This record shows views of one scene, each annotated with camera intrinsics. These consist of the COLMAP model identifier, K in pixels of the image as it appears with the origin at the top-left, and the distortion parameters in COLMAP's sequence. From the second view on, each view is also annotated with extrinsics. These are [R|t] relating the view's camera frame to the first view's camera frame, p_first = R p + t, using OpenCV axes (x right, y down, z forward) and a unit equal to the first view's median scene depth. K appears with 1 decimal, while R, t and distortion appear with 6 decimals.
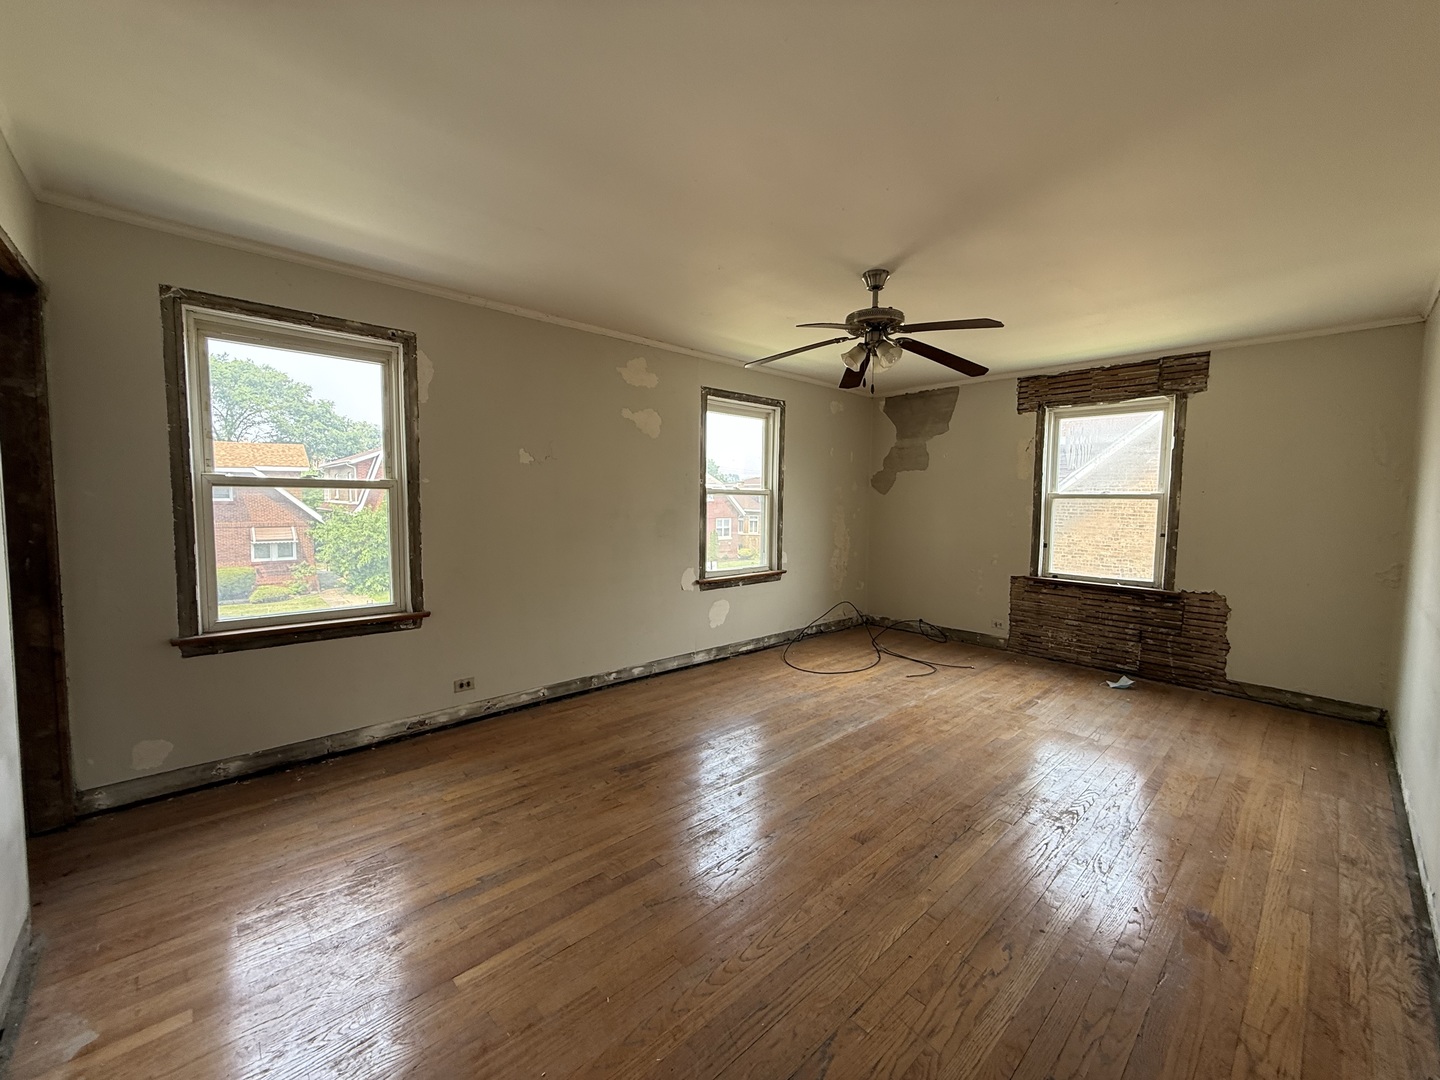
lens RADIAL K [[573.4, 0, 713.6], [0, 573.4, 543.6], [0, 0, 1]] dist [0.000454, 0.000214]
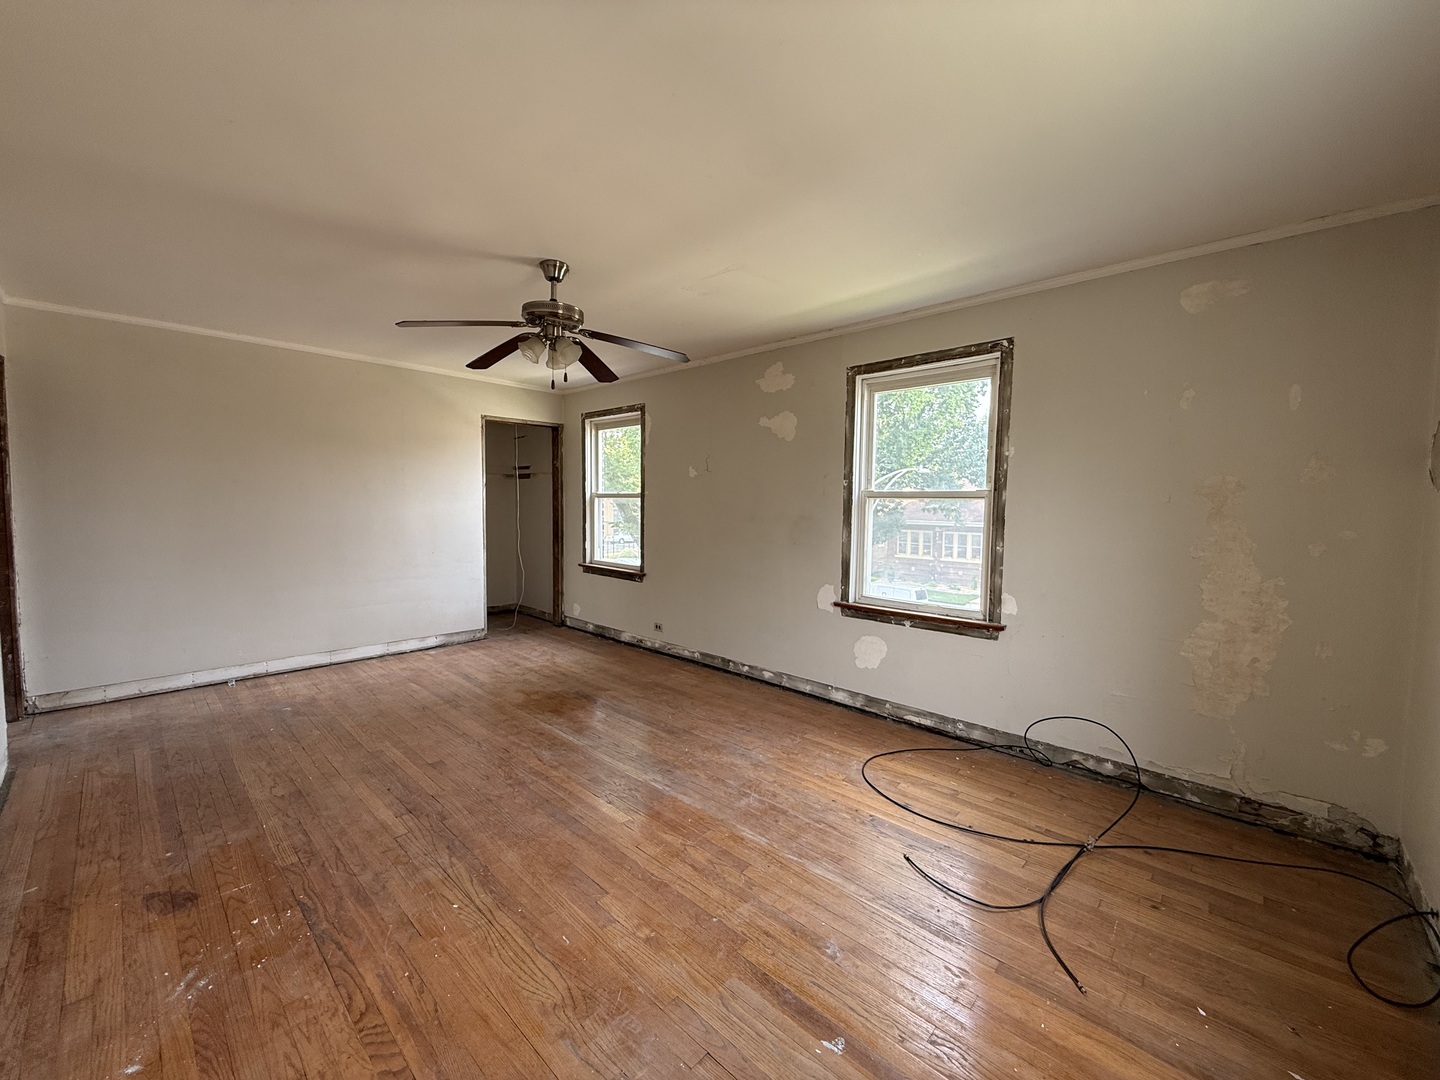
lens RADIAL K [[573.4, 0, 712.3], [0, 573.4, 541.7], [0, 0, 1]] dist [0.000454, 0.000214]
pose [[0.066218, 0.058138, -0.996110, 0.914883], [-0.087606, 0.994785, 0.052237, -0.058364], [0.993952, 0.083806, 0.070966, 0.876039]]
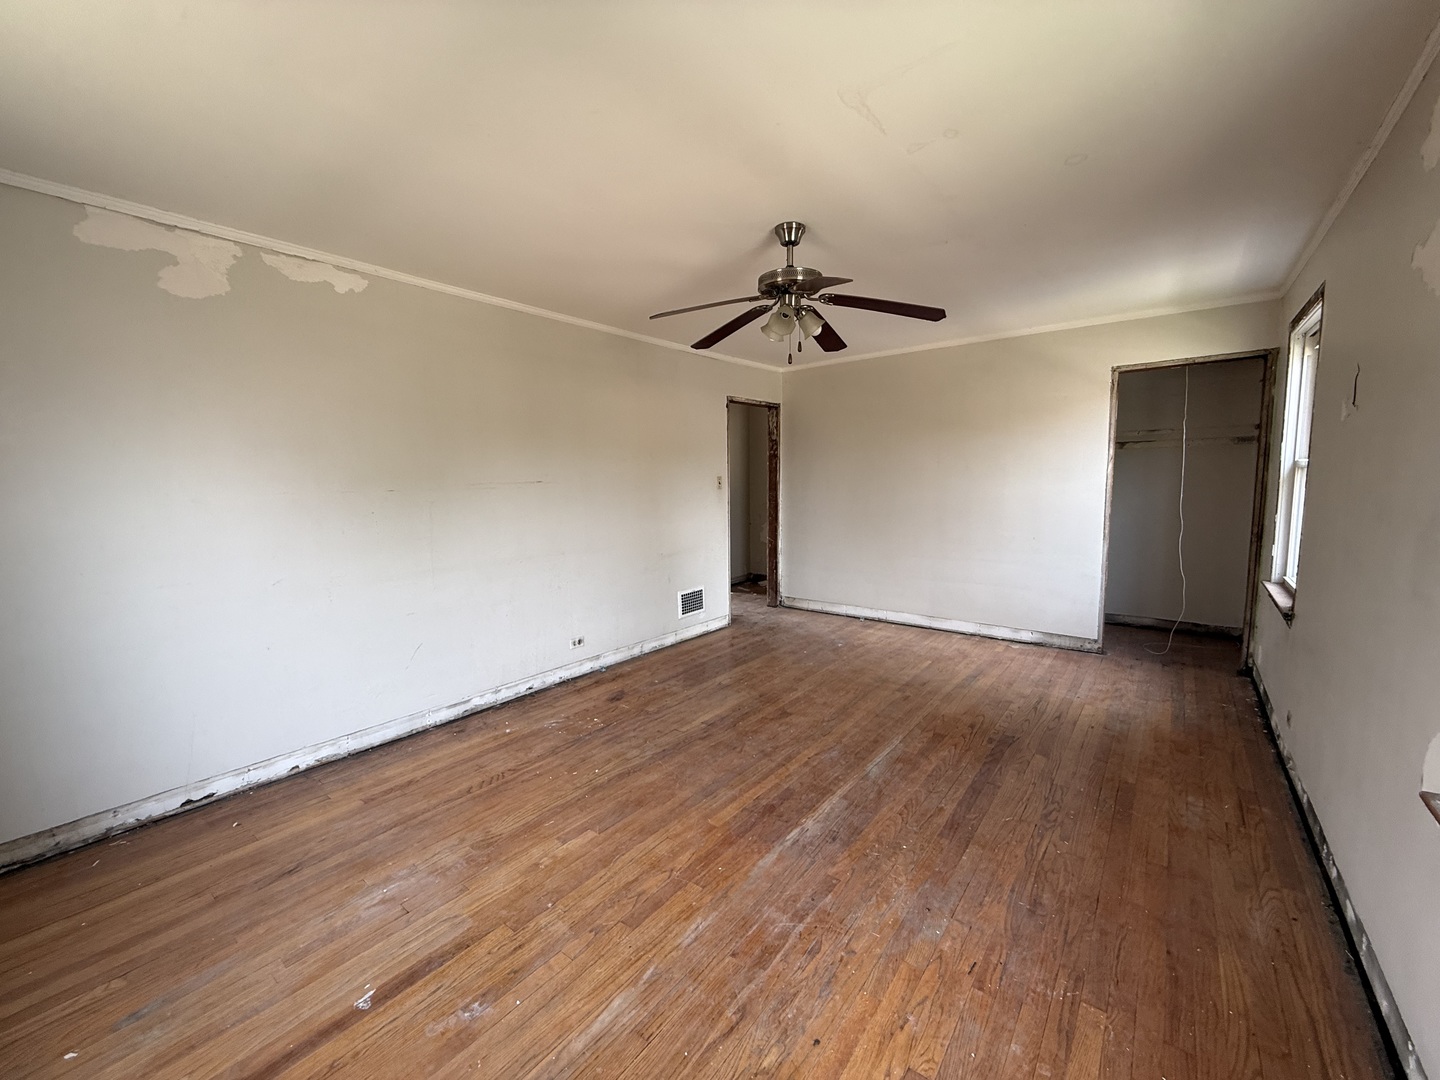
lens RADIAL K [[573.4, 0, 714.8], [0, 573.4, 536.2], [0, 0, 1]] dist [0.000454, 0.000214]
pose [[-0.987881, 0.017124, -0.154268, 0.388965], [-0.009783, 0.985050, 0.171991, -0.107509], [0.154907, 0.171416, -0.972944, 1.373977]]
